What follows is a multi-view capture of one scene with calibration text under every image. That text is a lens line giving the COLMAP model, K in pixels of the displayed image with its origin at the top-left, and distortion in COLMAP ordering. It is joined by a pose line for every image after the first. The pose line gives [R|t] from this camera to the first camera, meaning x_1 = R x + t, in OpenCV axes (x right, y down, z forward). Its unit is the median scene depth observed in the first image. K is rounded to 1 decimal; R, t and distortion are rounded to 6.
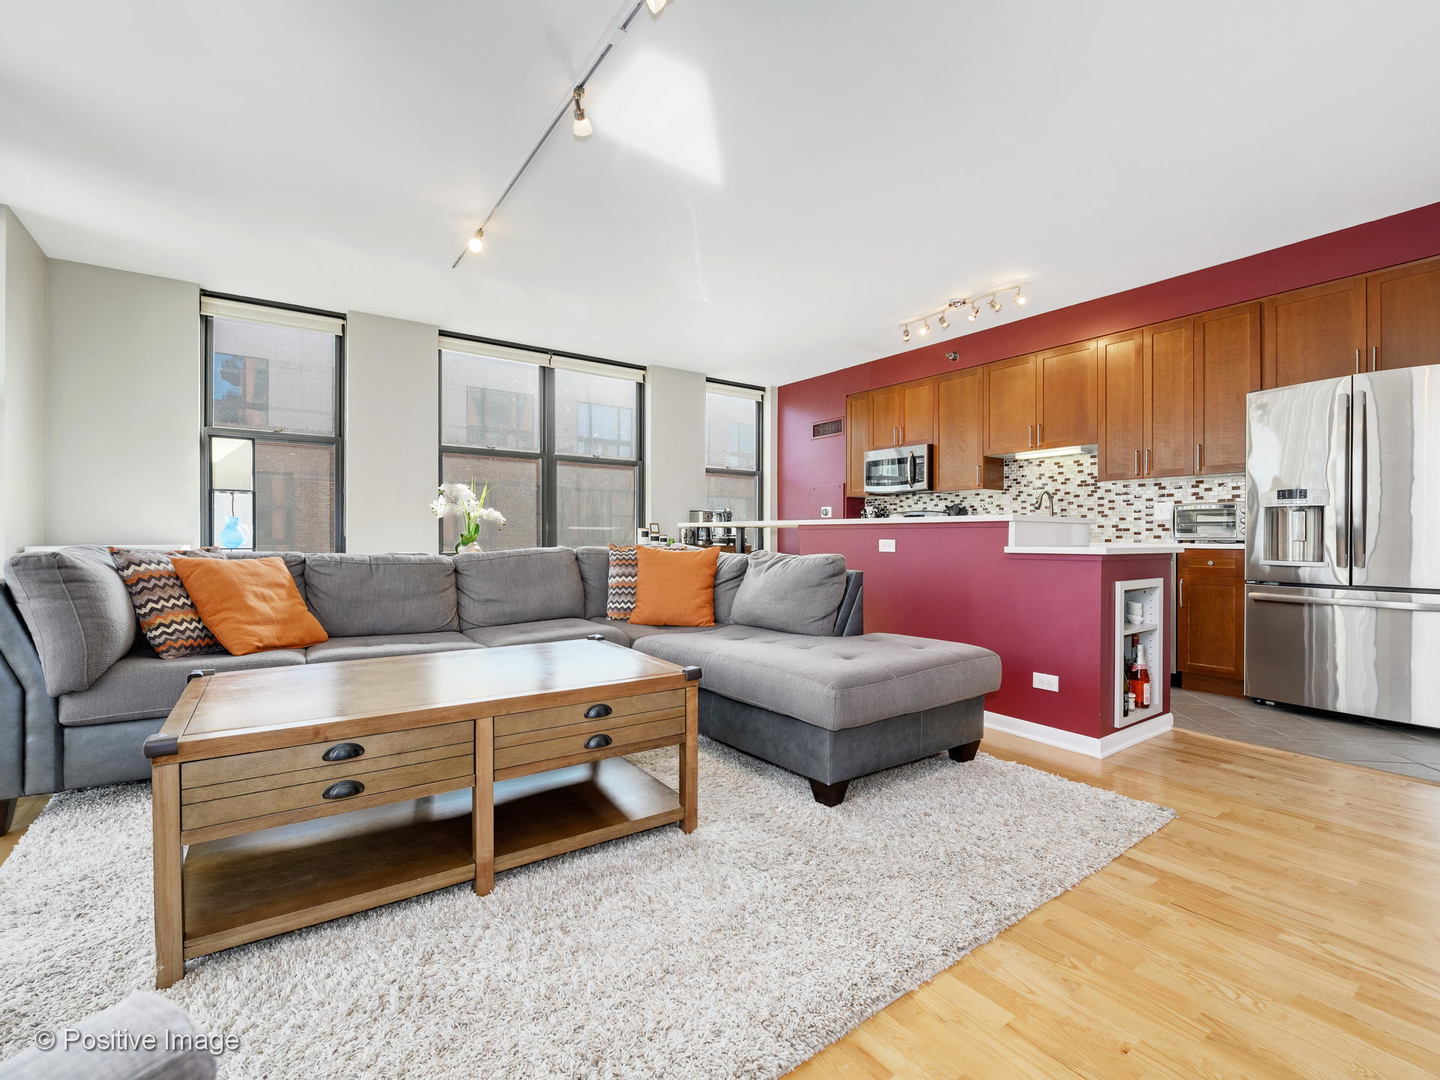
lens RADIAL K [[651.3, 0, 720.8], [0, 651.3, 538.7], [0, 0, 1]] dist [-0.006531, -0.000980]
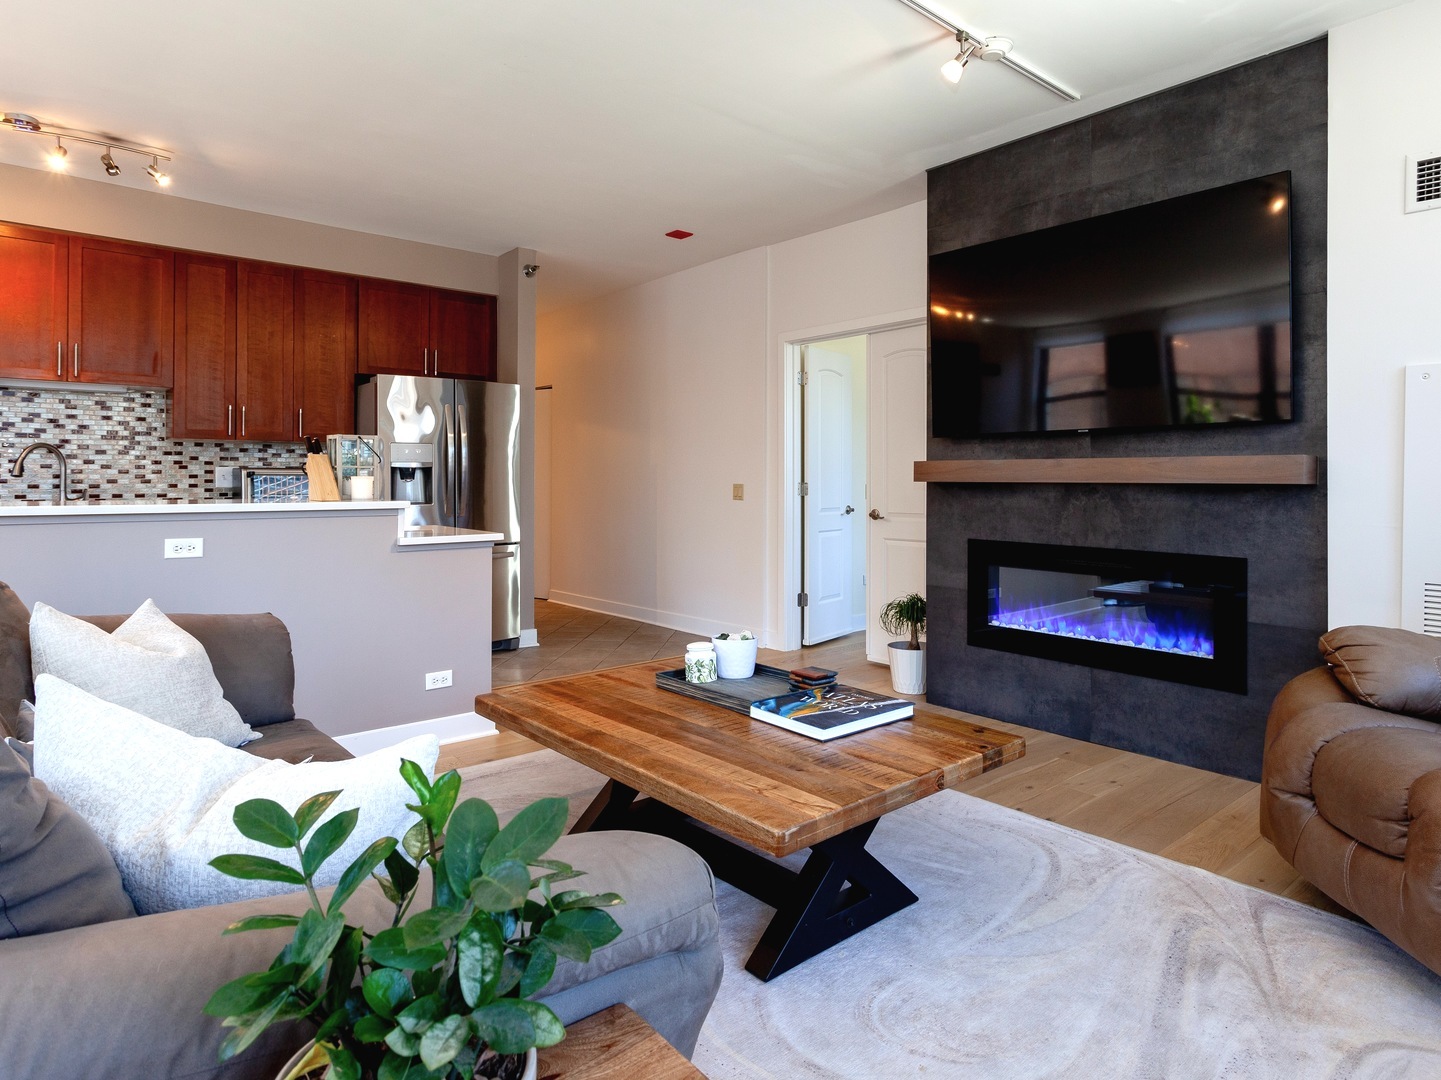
lens RADIAL K [[838.0, 0, 767.3], [0, 838.0, 490.3], [0, 0, 1]] dist [0.005072, -0.014458]
pose [[-0.124160, -0.020678, 0.992047, -0.461294], [-0.004880, 0.999783, 0.020229, -0.047993], [-0.992250, -0.002330, -0.124235, 0.411725]]
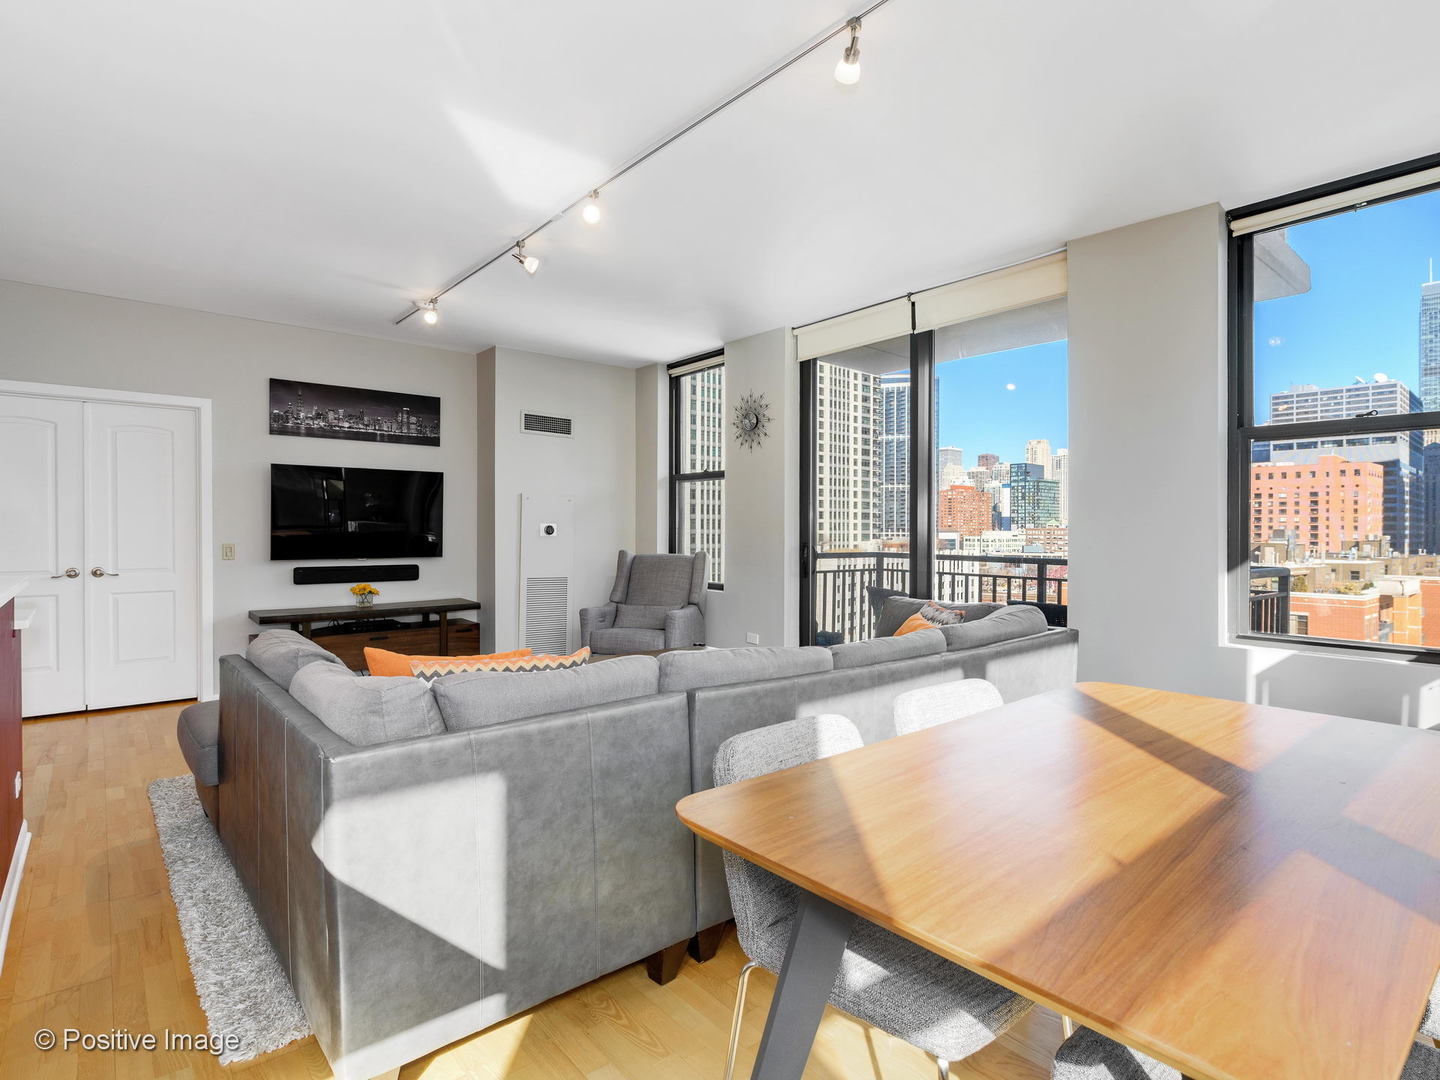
lens RADIAL K [[734.4, 0, 726.6], [0, 734.4, 529.0], [0, 0, 1]] dist [-0.015900, 0.000767]
pose [[-0.995742, -0.008770, -0.091766, -0.170672], [-0.008232, 0.999947, -0.006239, -0.055280], [0.091816, -0.005457, -0.995761, 1.182066]]
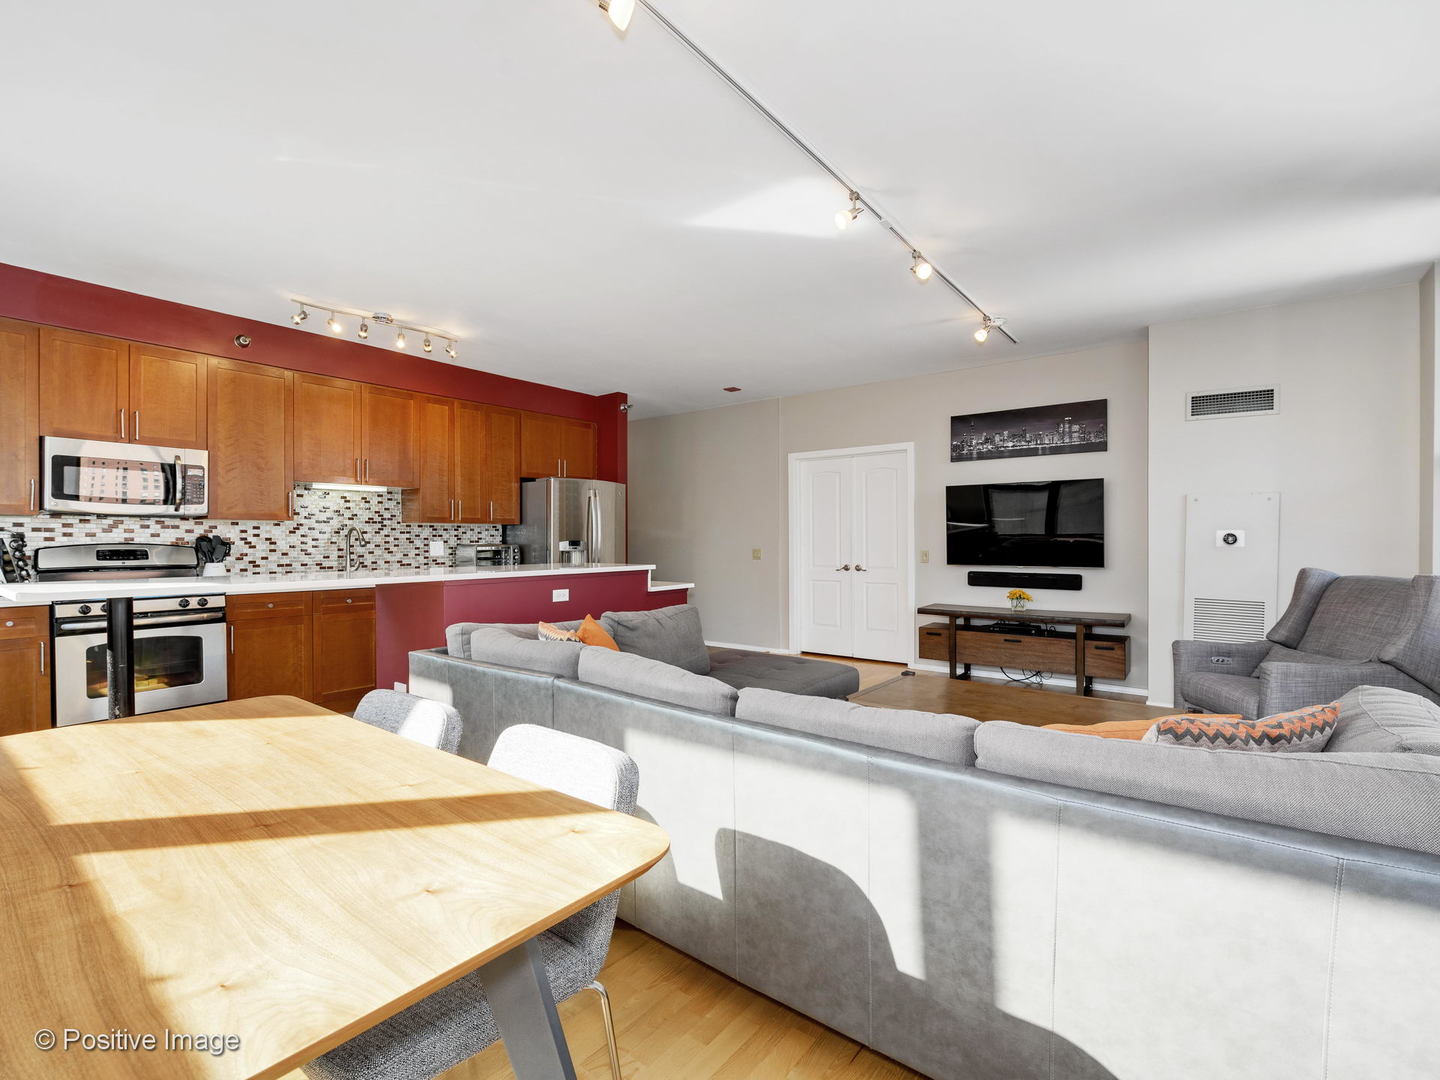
lens RADIAL K [[651.3, 0, 713.8], [0, 651.3, 543.2], [0, 0, 1]] dist [-0.006531, -0.000980]
pose [[-0.293165, -0.013630, 0.955965, -0.605077], [0.000218, 0.999897, 0.014324, -0.066071], [-0.956062, 0.004408, -0.293132, 0.809888]]
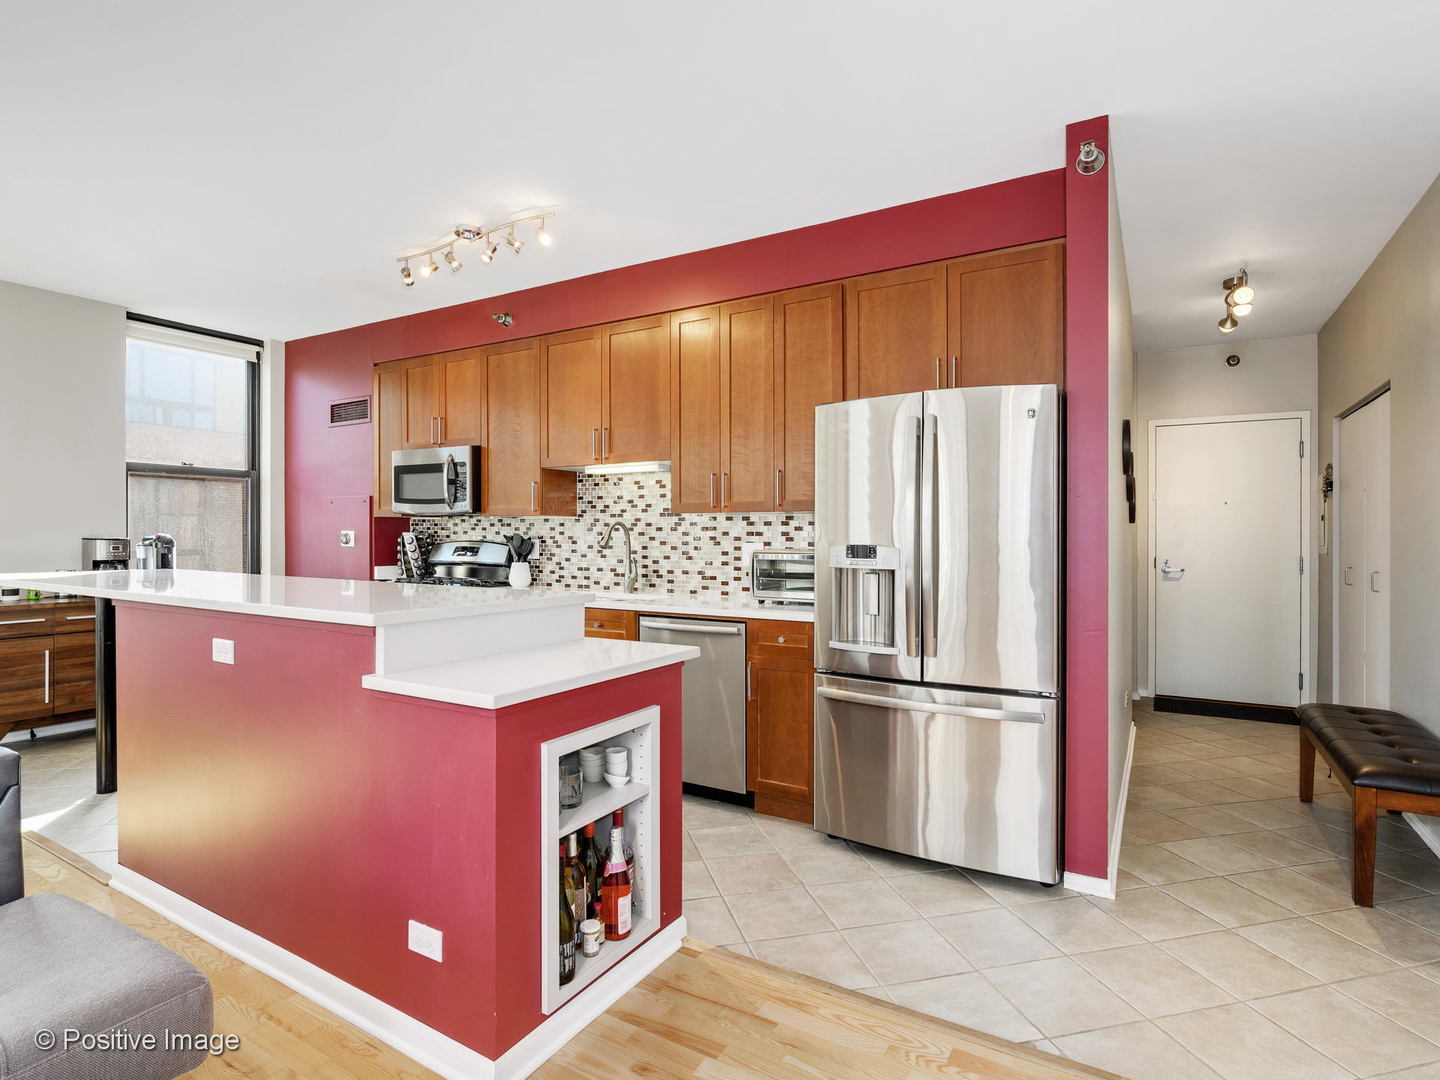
lens RADIAL K [[741.4, 0, 734.3], [0, 741.4, 538.6], [0, 0, 1]] dist [-0.019025, 0.000633]
pose [[0.908250, -0.004179, 0.418407, 0.289292], [0.002158, 0.999984, 0.005304, -0.061804], [-0.418422, -0.003915, 0.908244, 0.221550]]
